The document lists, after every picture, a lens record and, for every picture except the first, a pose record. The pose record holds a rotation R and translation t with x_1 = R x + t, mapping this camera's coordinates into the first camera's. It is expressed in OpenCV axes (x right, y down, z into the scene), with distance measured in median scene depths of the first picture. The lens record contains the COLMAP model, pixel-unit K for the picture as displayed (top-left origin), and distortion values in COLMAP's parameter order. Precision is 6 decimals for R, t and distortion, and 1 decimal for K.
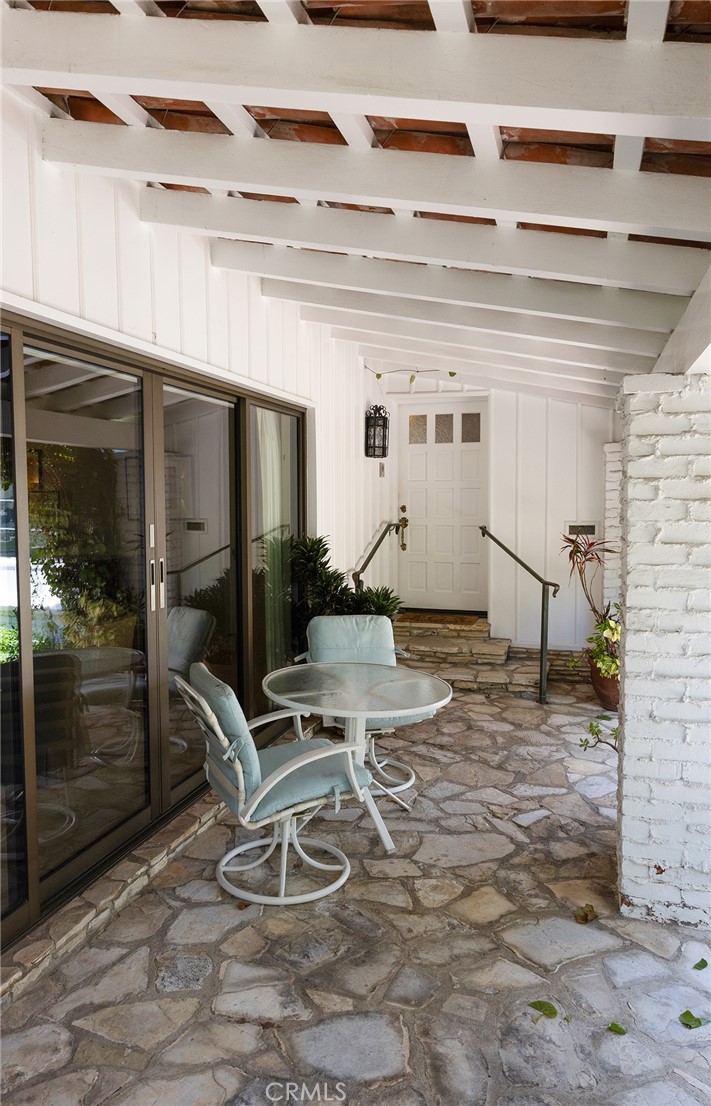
lens RADIAL K [[759.9, 0, 355.5], [0, 759.9, 553.0], [0, 0, 1]] dist [-0.111260, 0.097048]
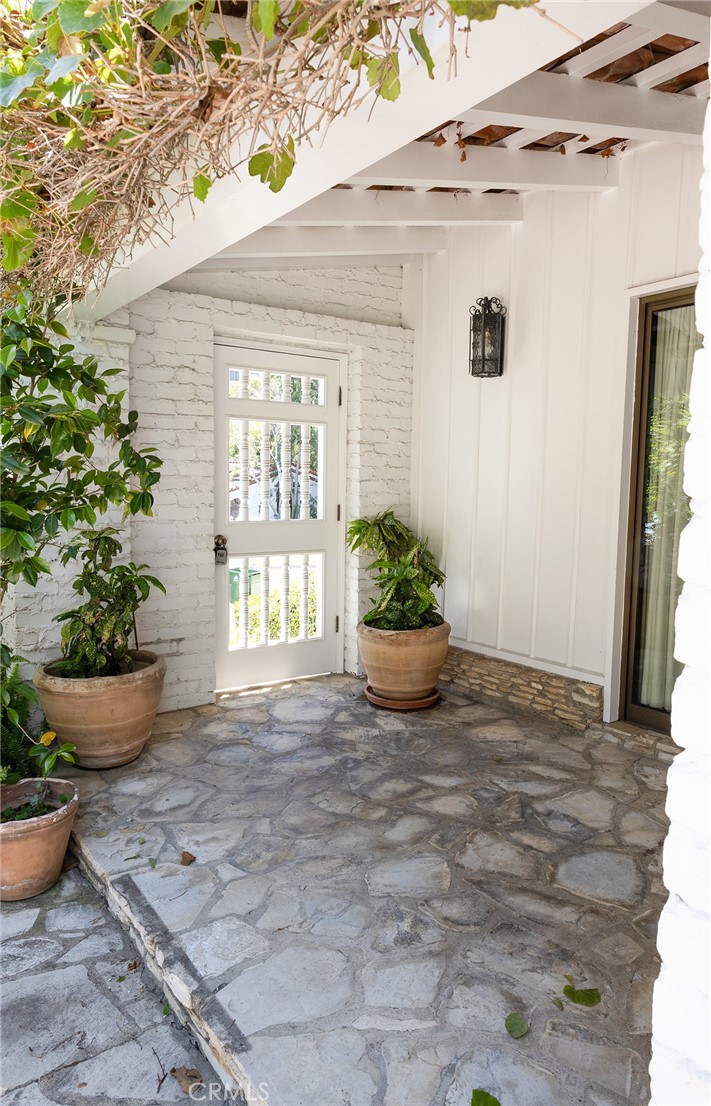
lens RADIAL K [[759.9, 0, 355.5], [0, 759.9, 553.0], [0, 0, 1]] dist [-0.111260, 0.097048]
pose [[-0.620368, 0.060825, -0.781949, 1.099132], [-0.069578, 0.988789, 0.132115, 0.053235], [0.781219, 0.136367, -0.609181, 1.335824]]
